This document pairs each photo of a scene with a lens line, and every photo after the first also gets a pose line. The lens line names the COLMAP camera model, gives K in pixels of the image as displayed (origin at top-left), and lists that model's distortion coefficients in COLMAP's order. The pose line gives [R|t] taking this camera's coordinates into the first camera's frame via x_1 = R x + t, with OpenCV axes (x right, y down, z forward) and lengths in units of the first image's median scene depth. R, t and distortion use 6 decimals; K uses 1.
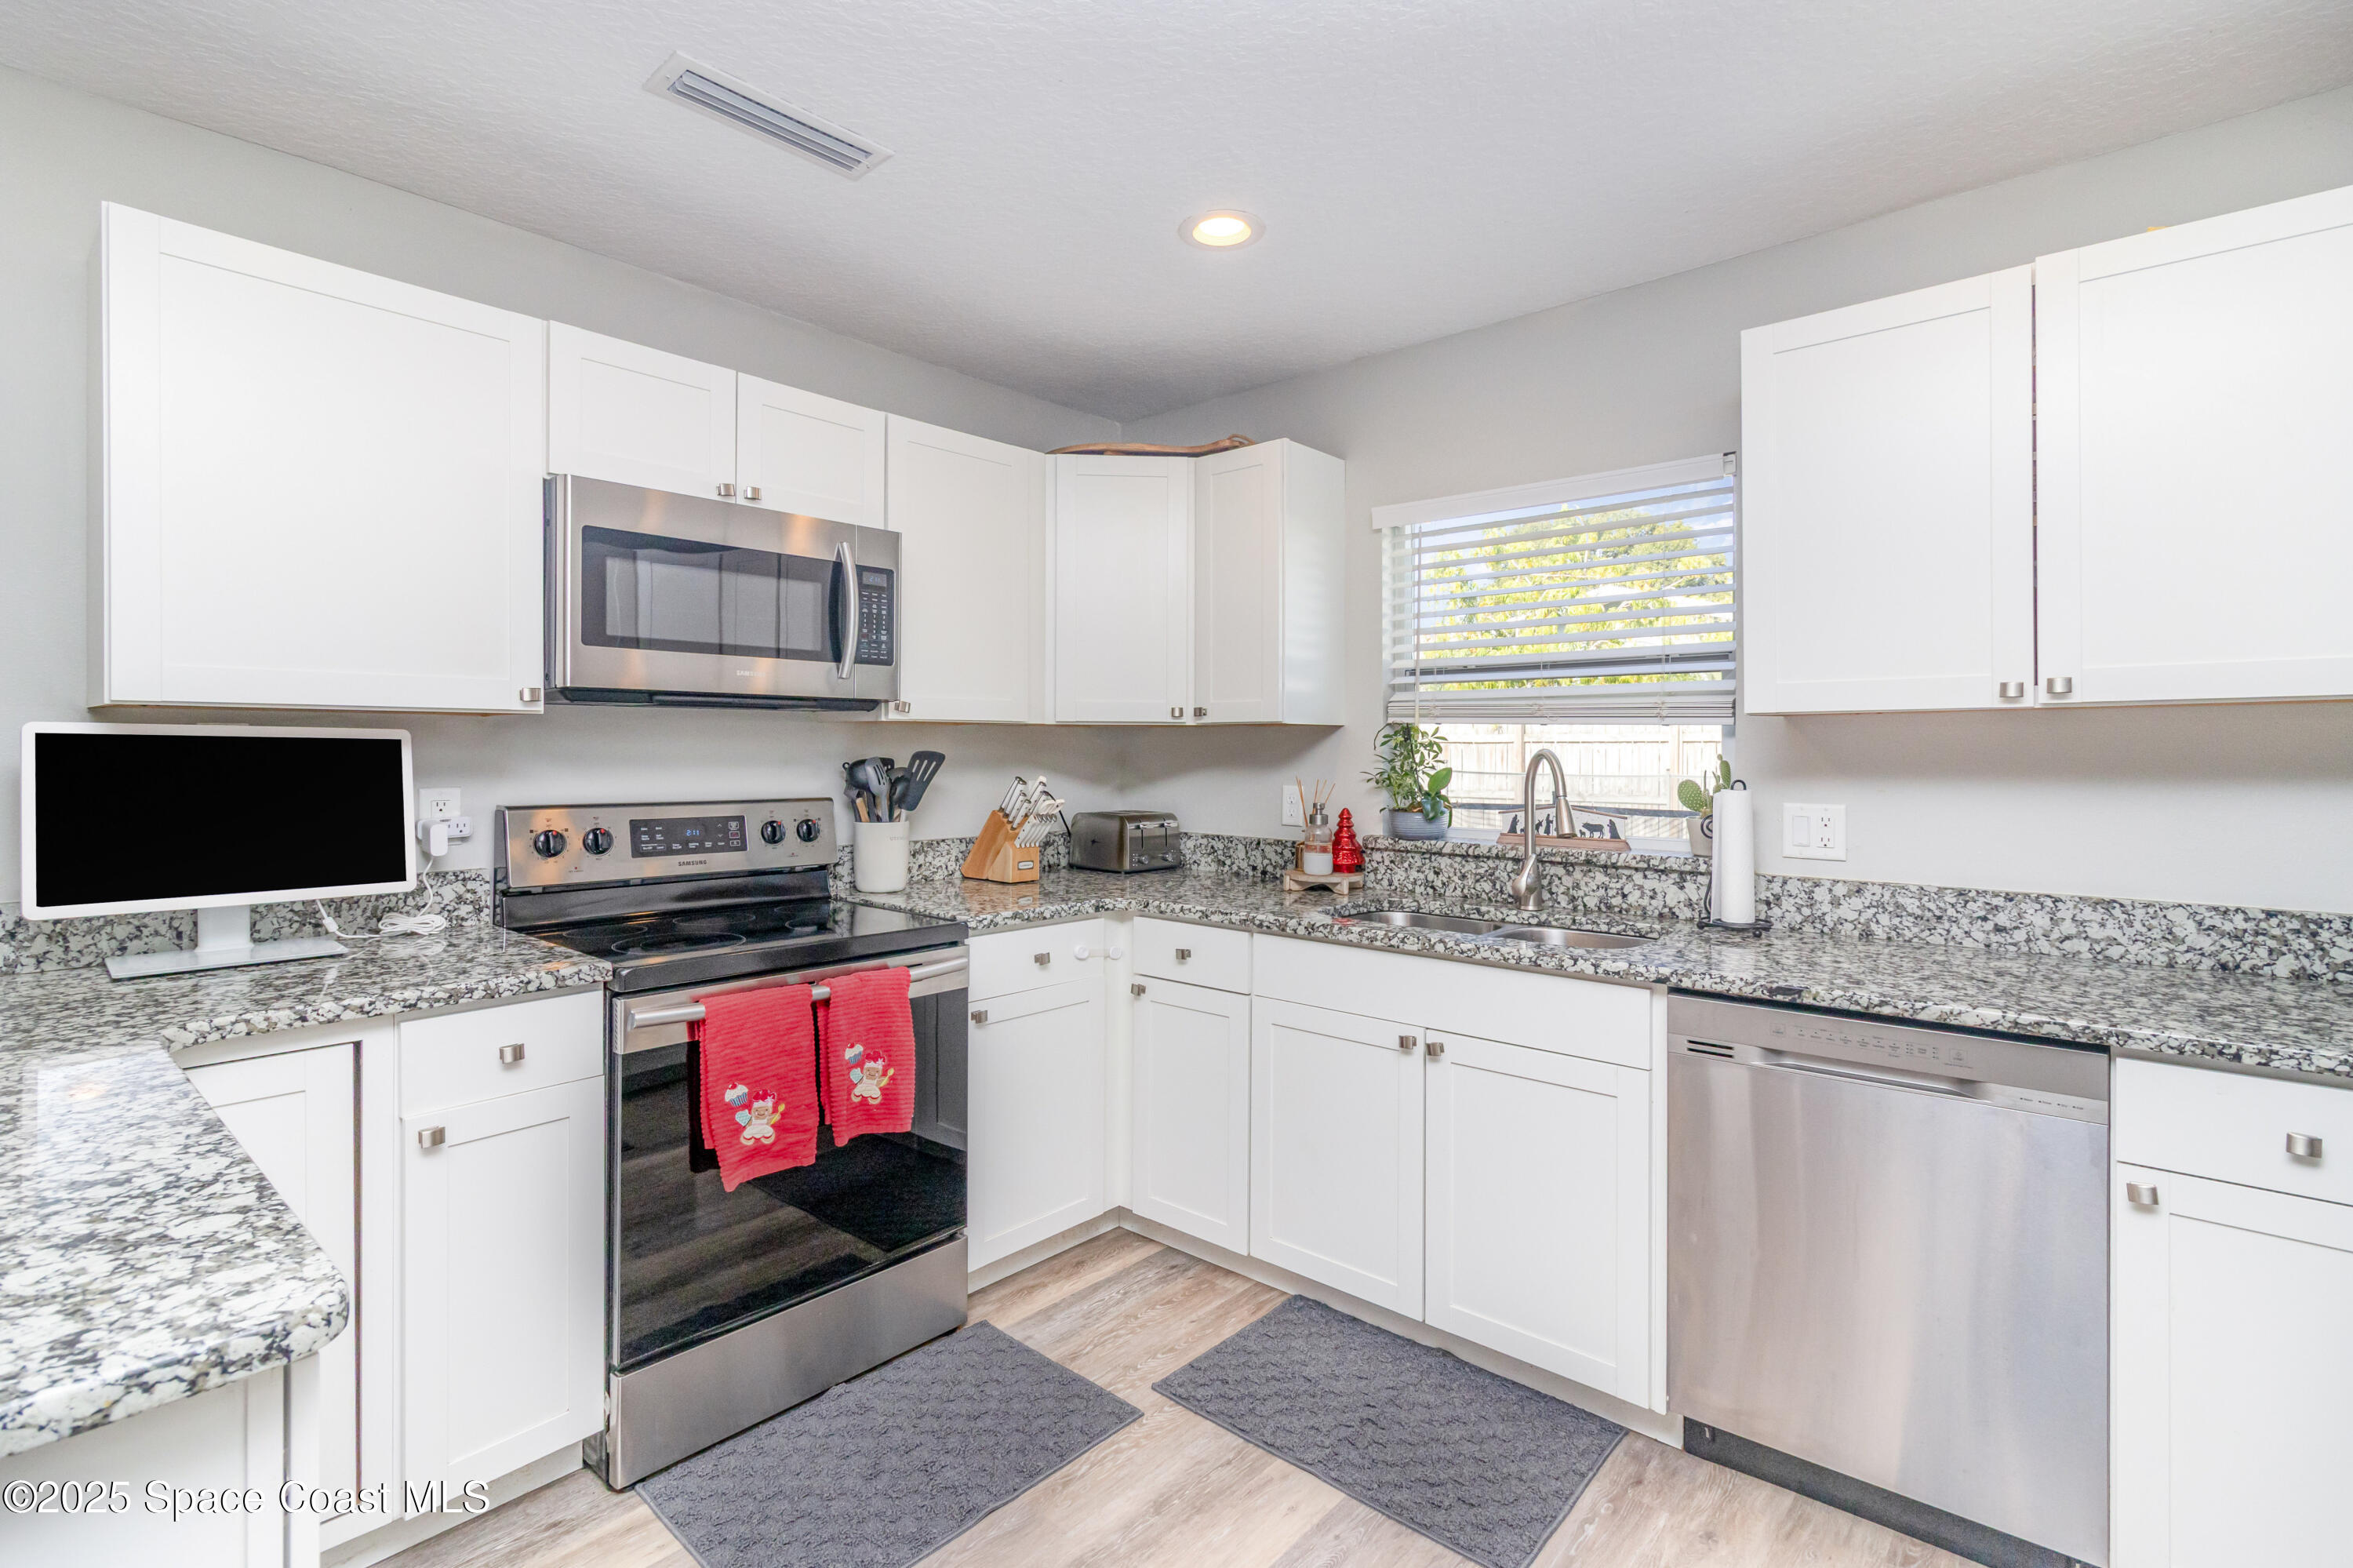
lens RADIAL K [[1081.2, 0, 1182.7], [0, 1081.2, 763.0], [0, 0, 1]] dist [-0.004604, 0.001009]
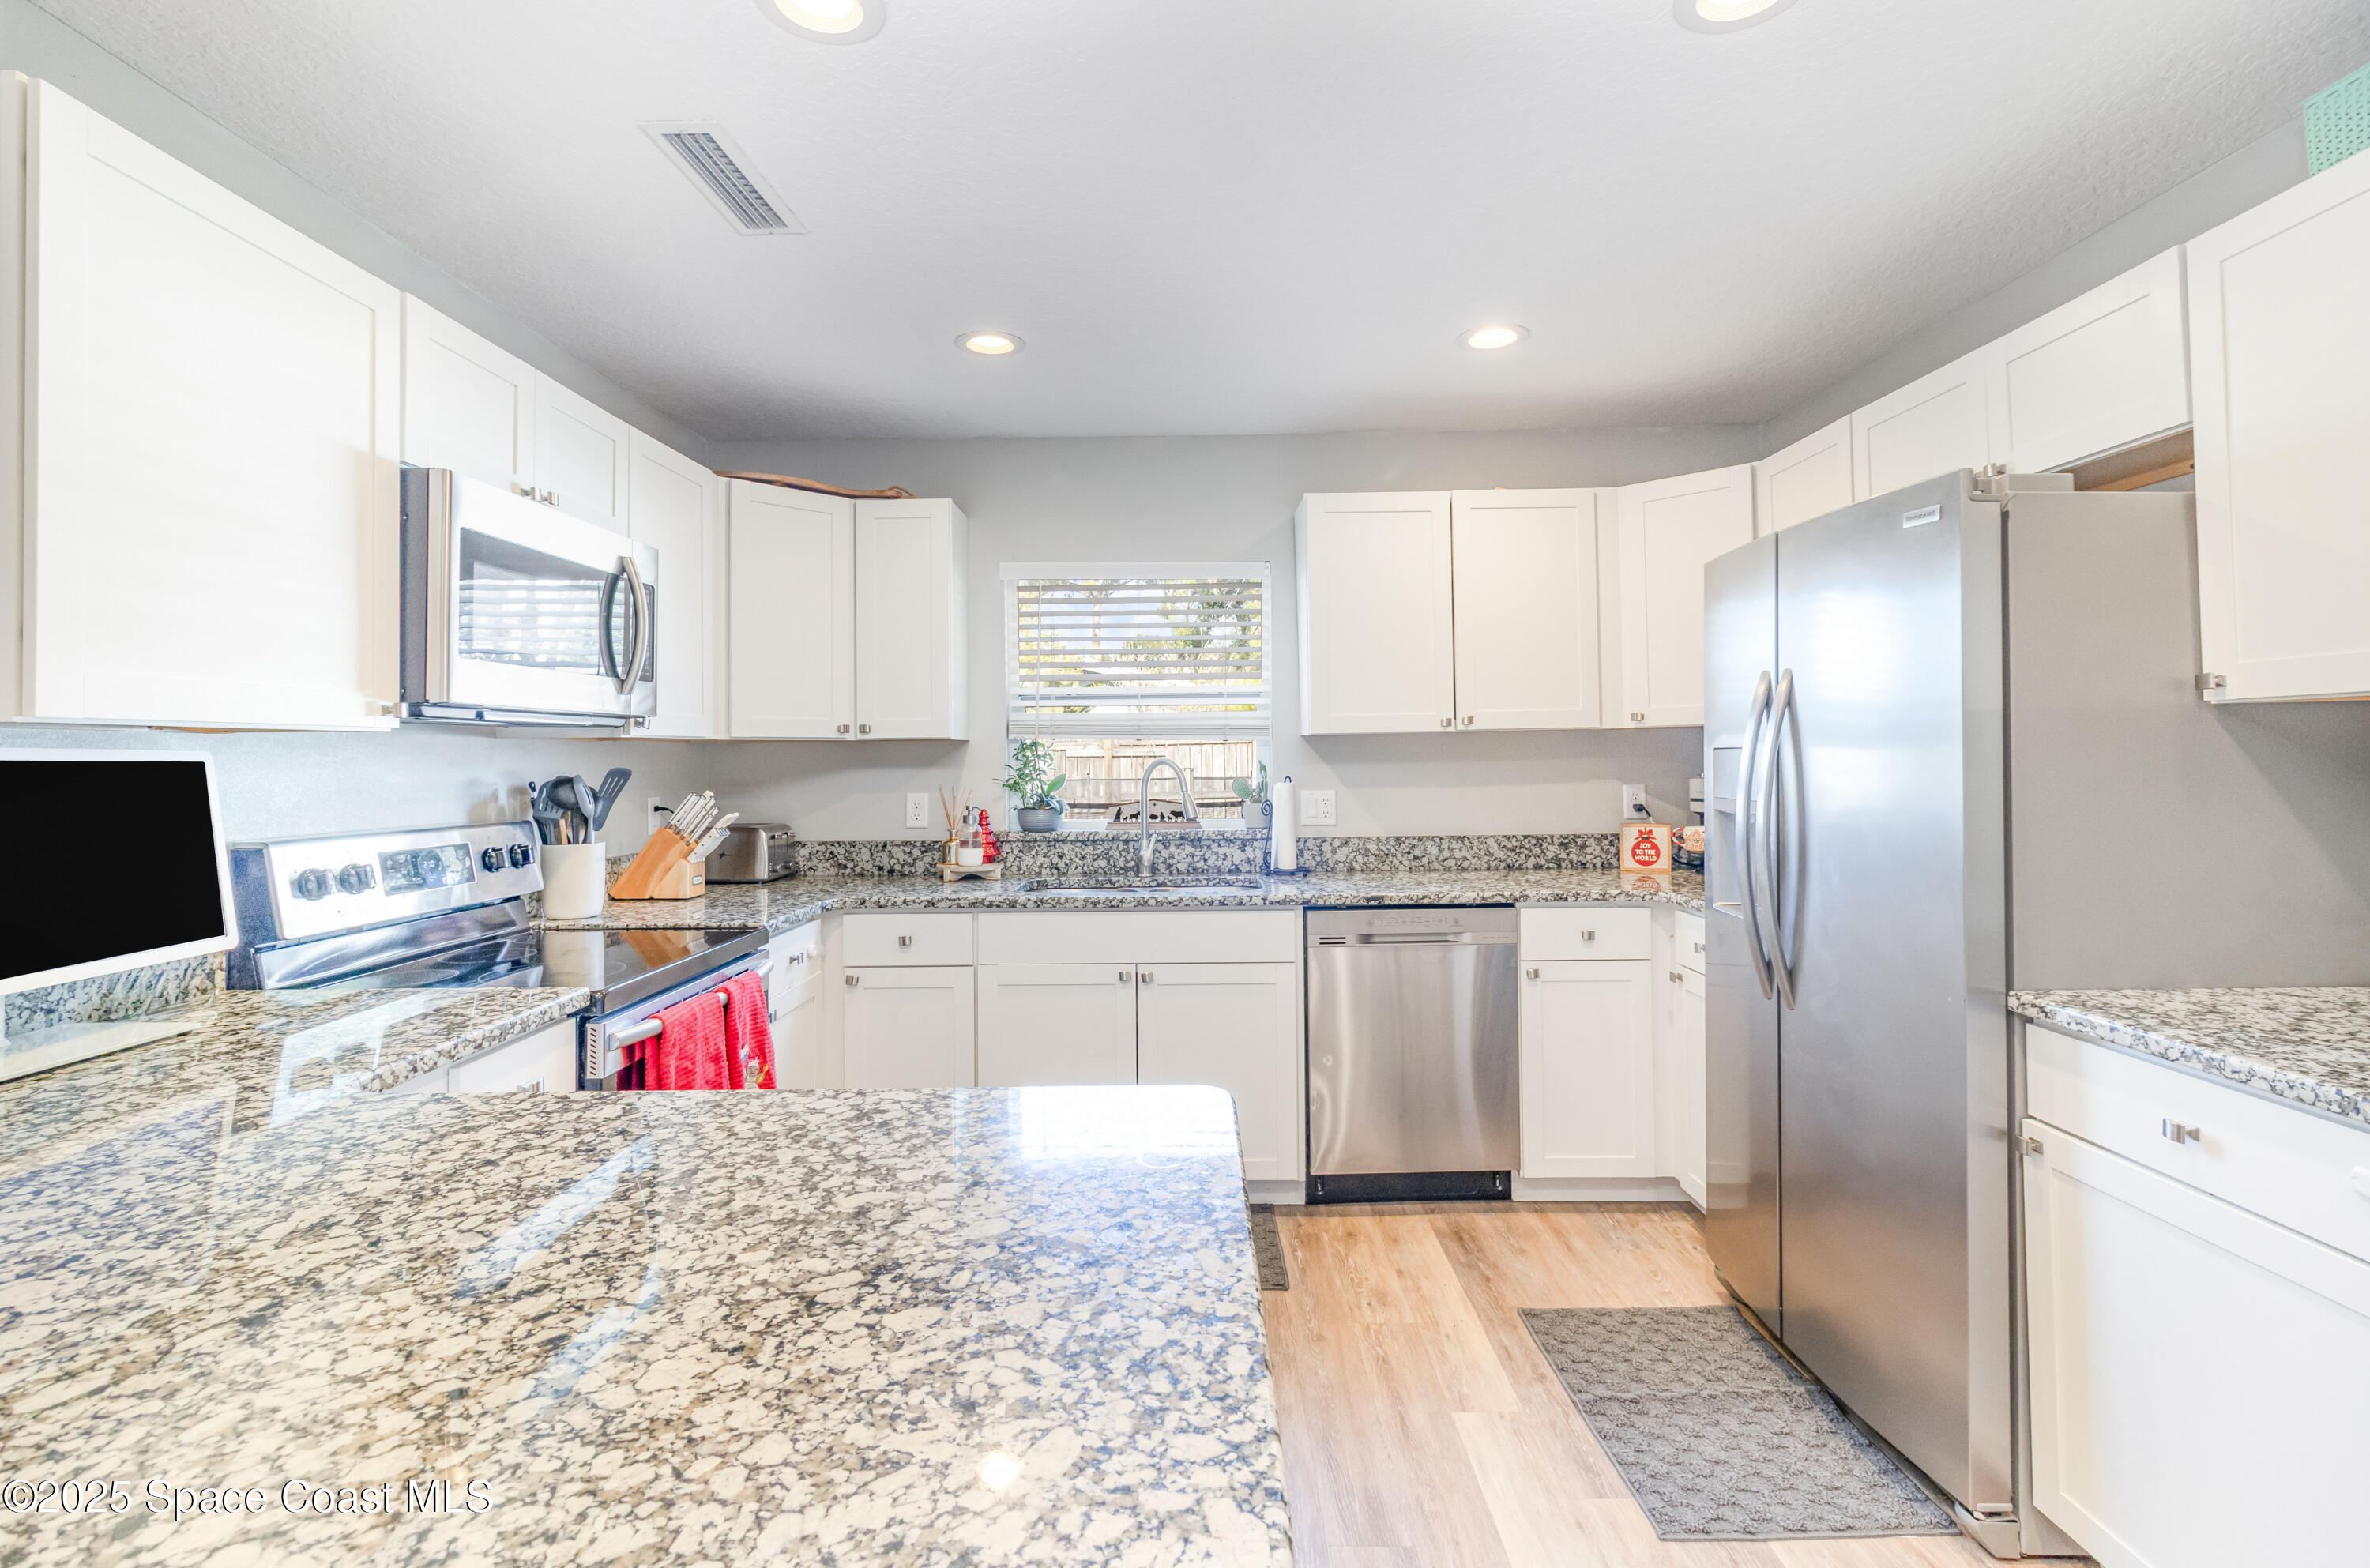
lens RADIAL K [[1088.9, 0, 1184.3], [0, 1088.9, 767.3], [0, 0, 1]] dist [-0.004604, 0.001009]
pose [[0.756866, -0.017639, 0.653333, -0.608038], [0.020996, 0.999776, 0.002669, -0.004877], [-0.653233, 0.011697, 0.757066, -0.083686]]
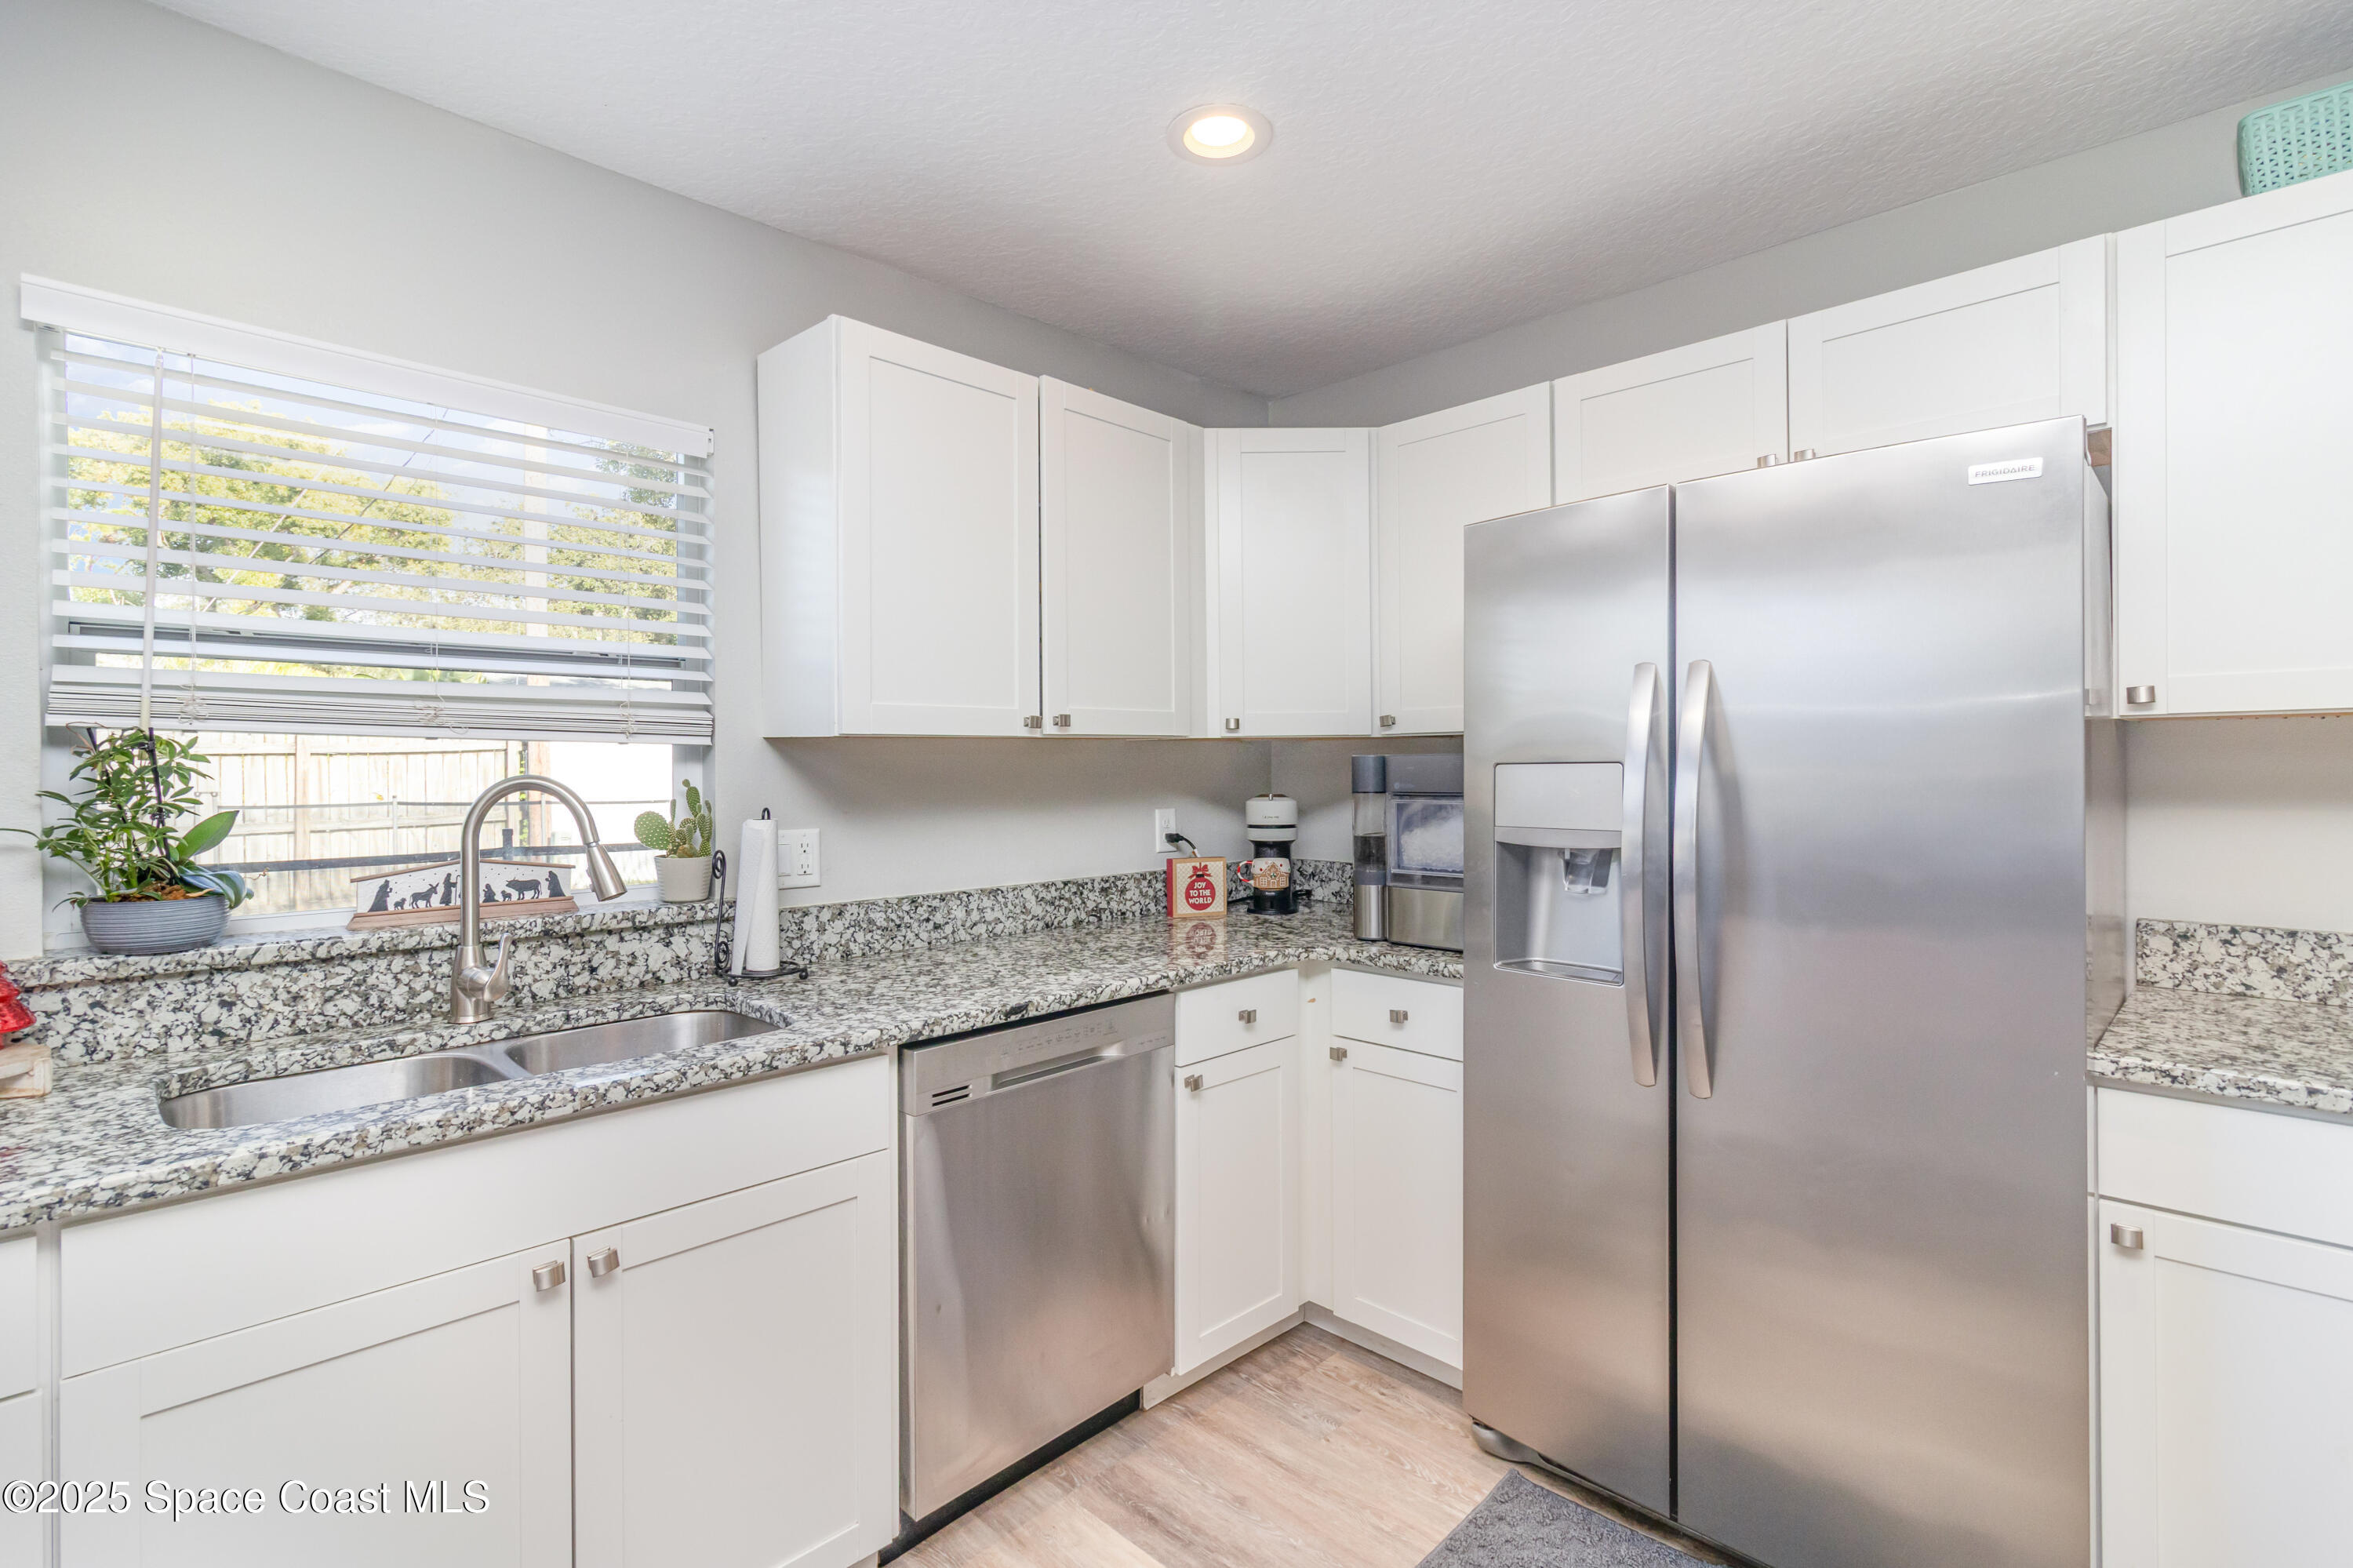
lens RADIAL K [[1081.2, 0, 1168.3], [0, 1081.2, 778.4], [0, 0, 1]] dist [-0.004604, 0.001009]
pose [[0.066361, -0.011932, 0.997724, -0.341653], [0.019231, 0.999758, 0.010677, -0.011410], [-0.997610, 0.018478, 0.066574, 0.603067]]
